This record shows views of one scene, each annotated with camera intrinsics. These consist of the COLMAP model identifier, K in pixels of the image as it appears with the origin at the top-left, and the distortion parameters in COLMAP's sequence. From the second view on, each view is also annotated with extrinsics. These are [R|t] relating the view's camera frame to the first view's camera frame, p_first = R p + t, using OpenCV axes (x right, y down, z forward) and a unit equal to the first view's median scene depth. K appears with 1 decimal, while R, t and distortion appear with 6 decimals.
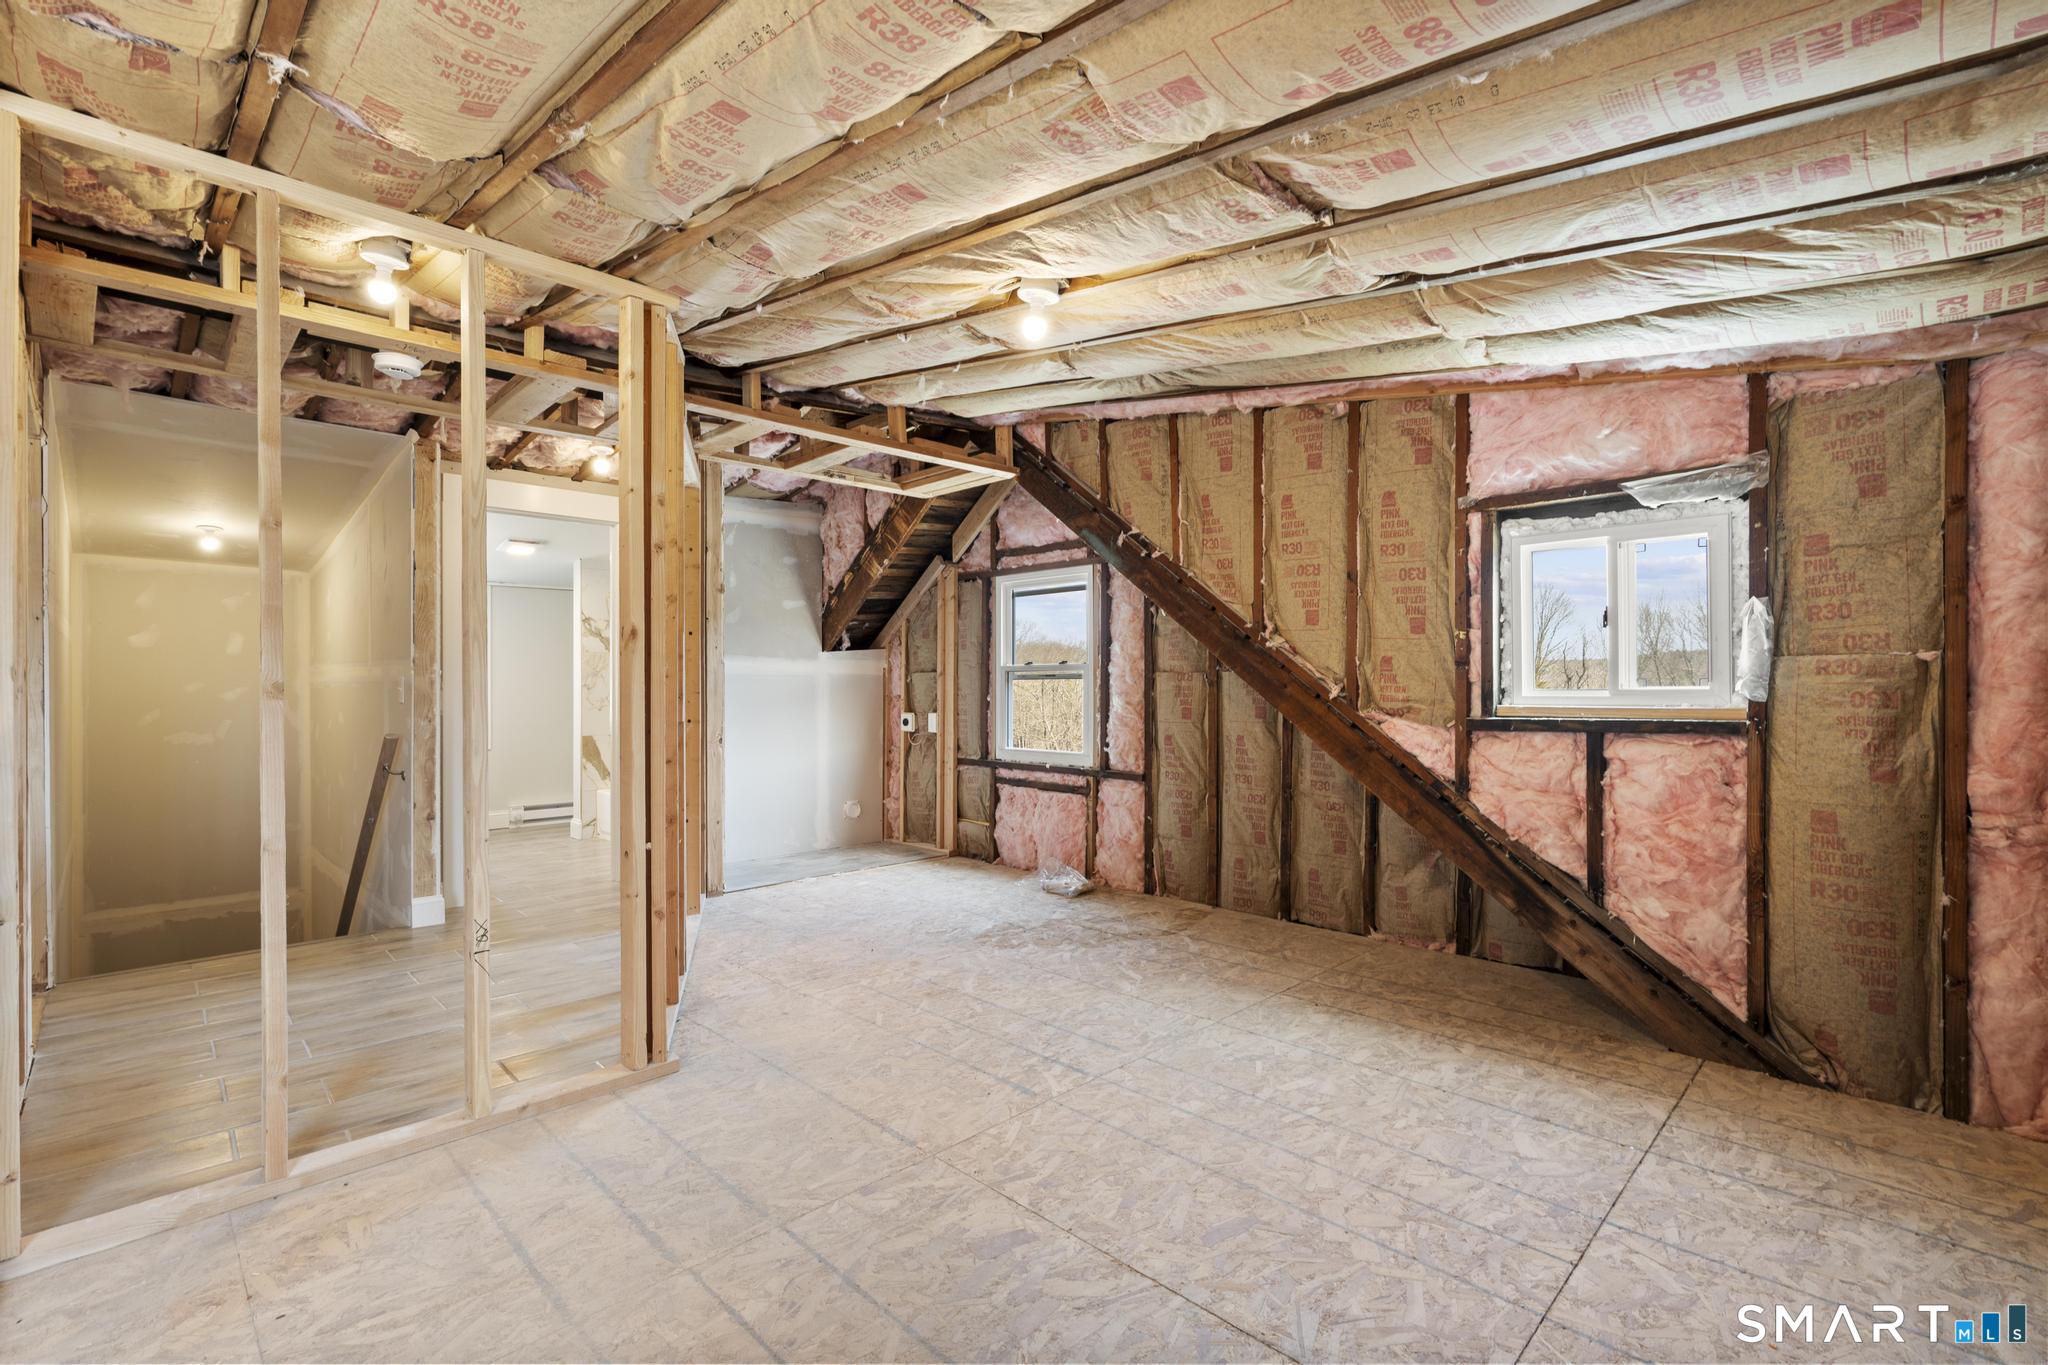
lens RADIAL K [[921.3, 0, 1024.0], [0, 921.3, 682.5], [0, 0, 1]] dist [-0.002886, 0.000665]
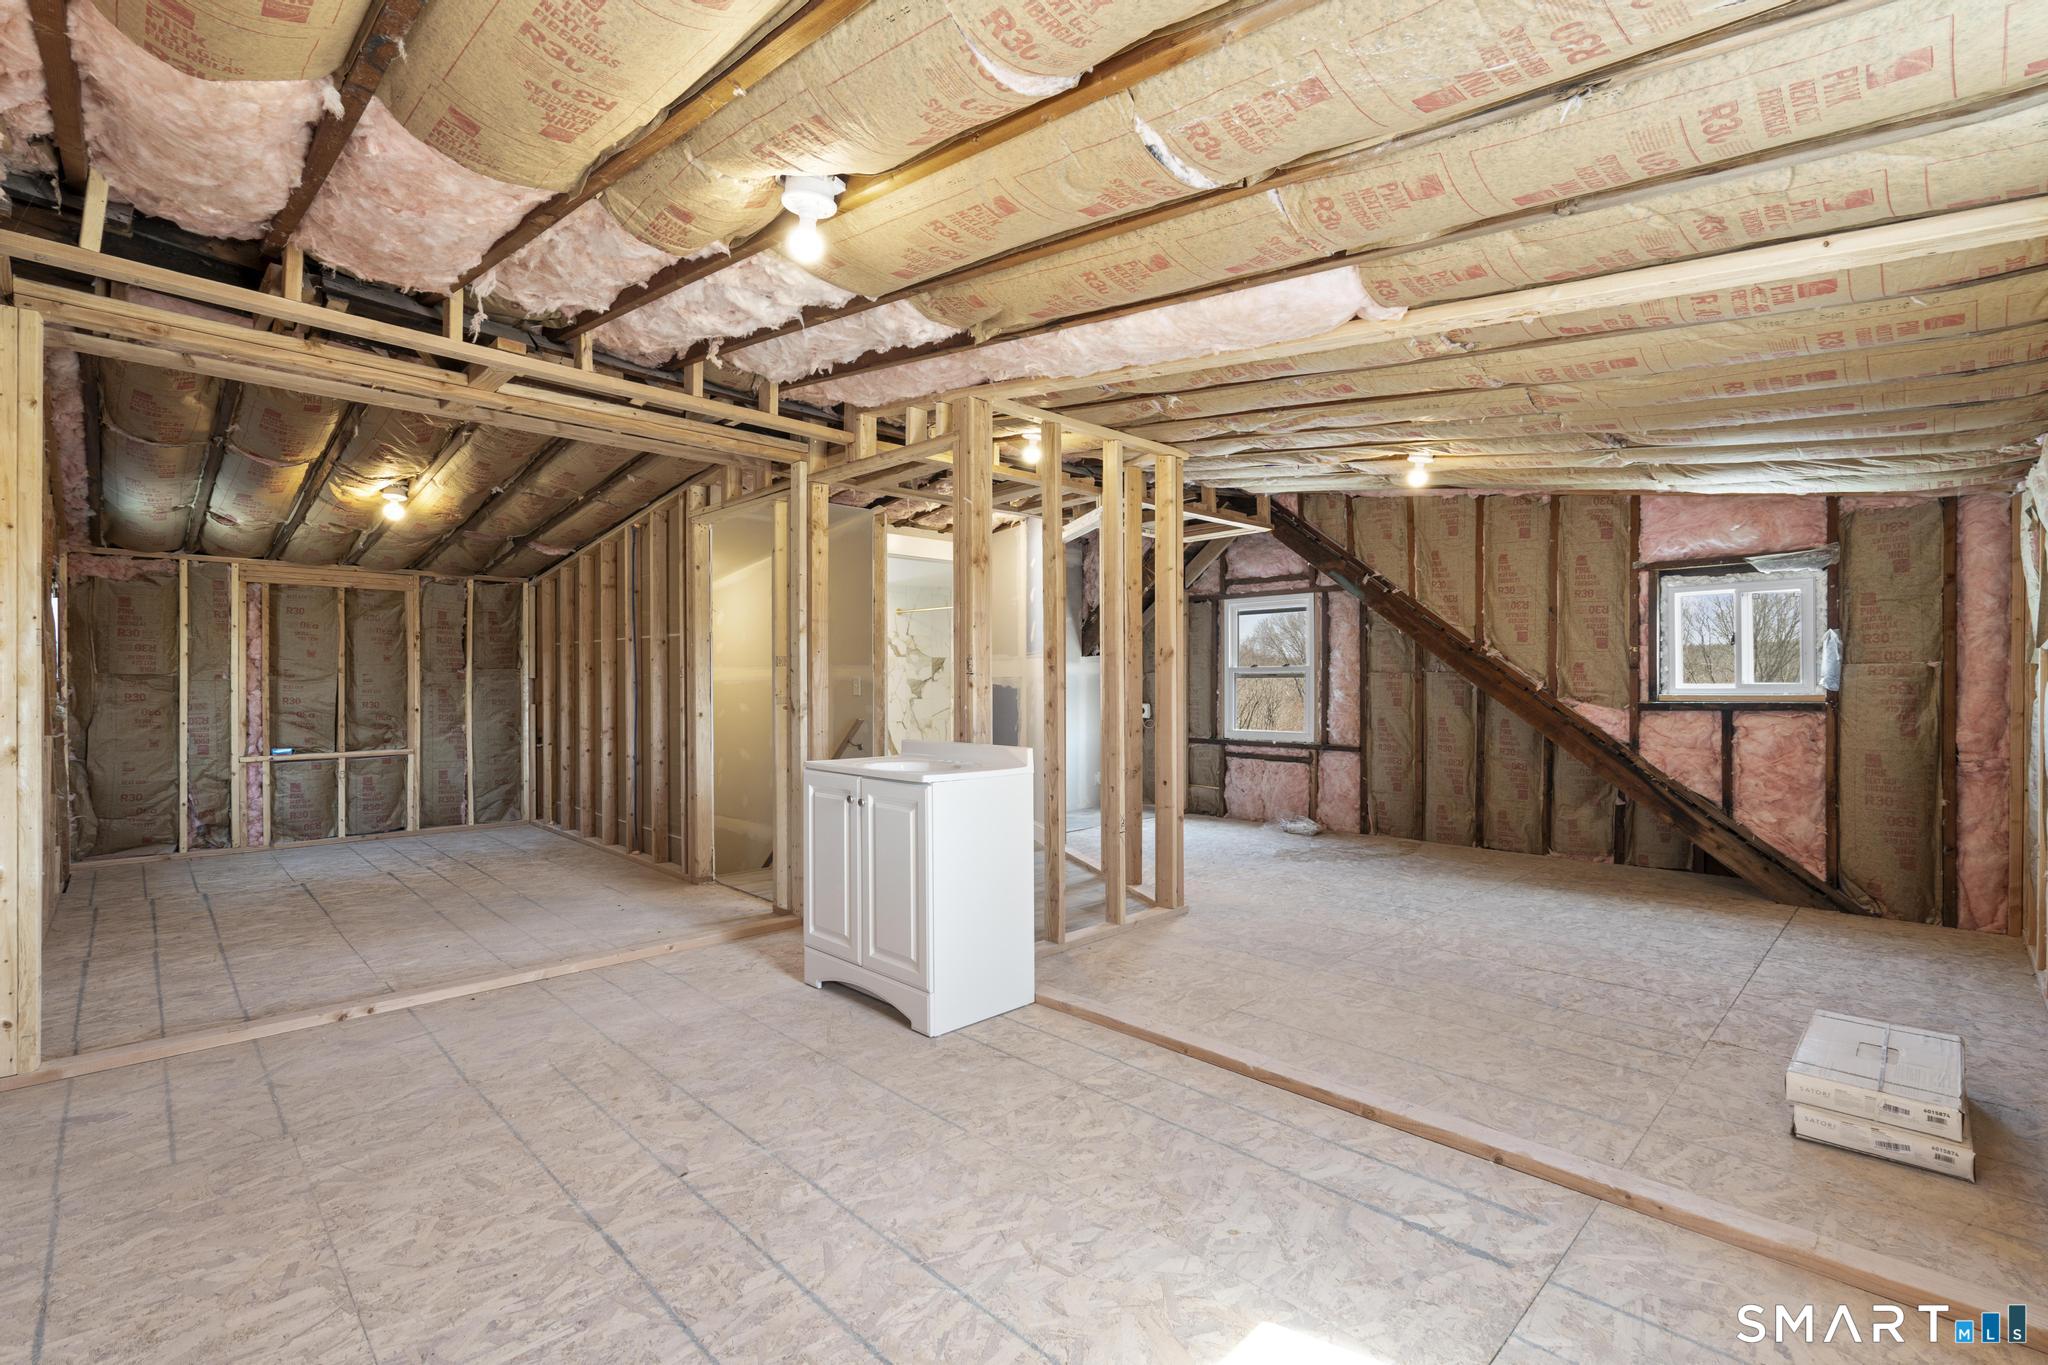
lens RADIAL K [[923.4, 0, 1024.0], [0, 923.4, 682.5], [0, 0, 1]] dist [0.000548, -0.000617]
pose [[0.999966, -0.003454, -0.007455, -0.557698], [0.003487, 0.999984, 0.004459, -0.006118], [0.007439, -0.004484, 0.999962, -0.584112]]
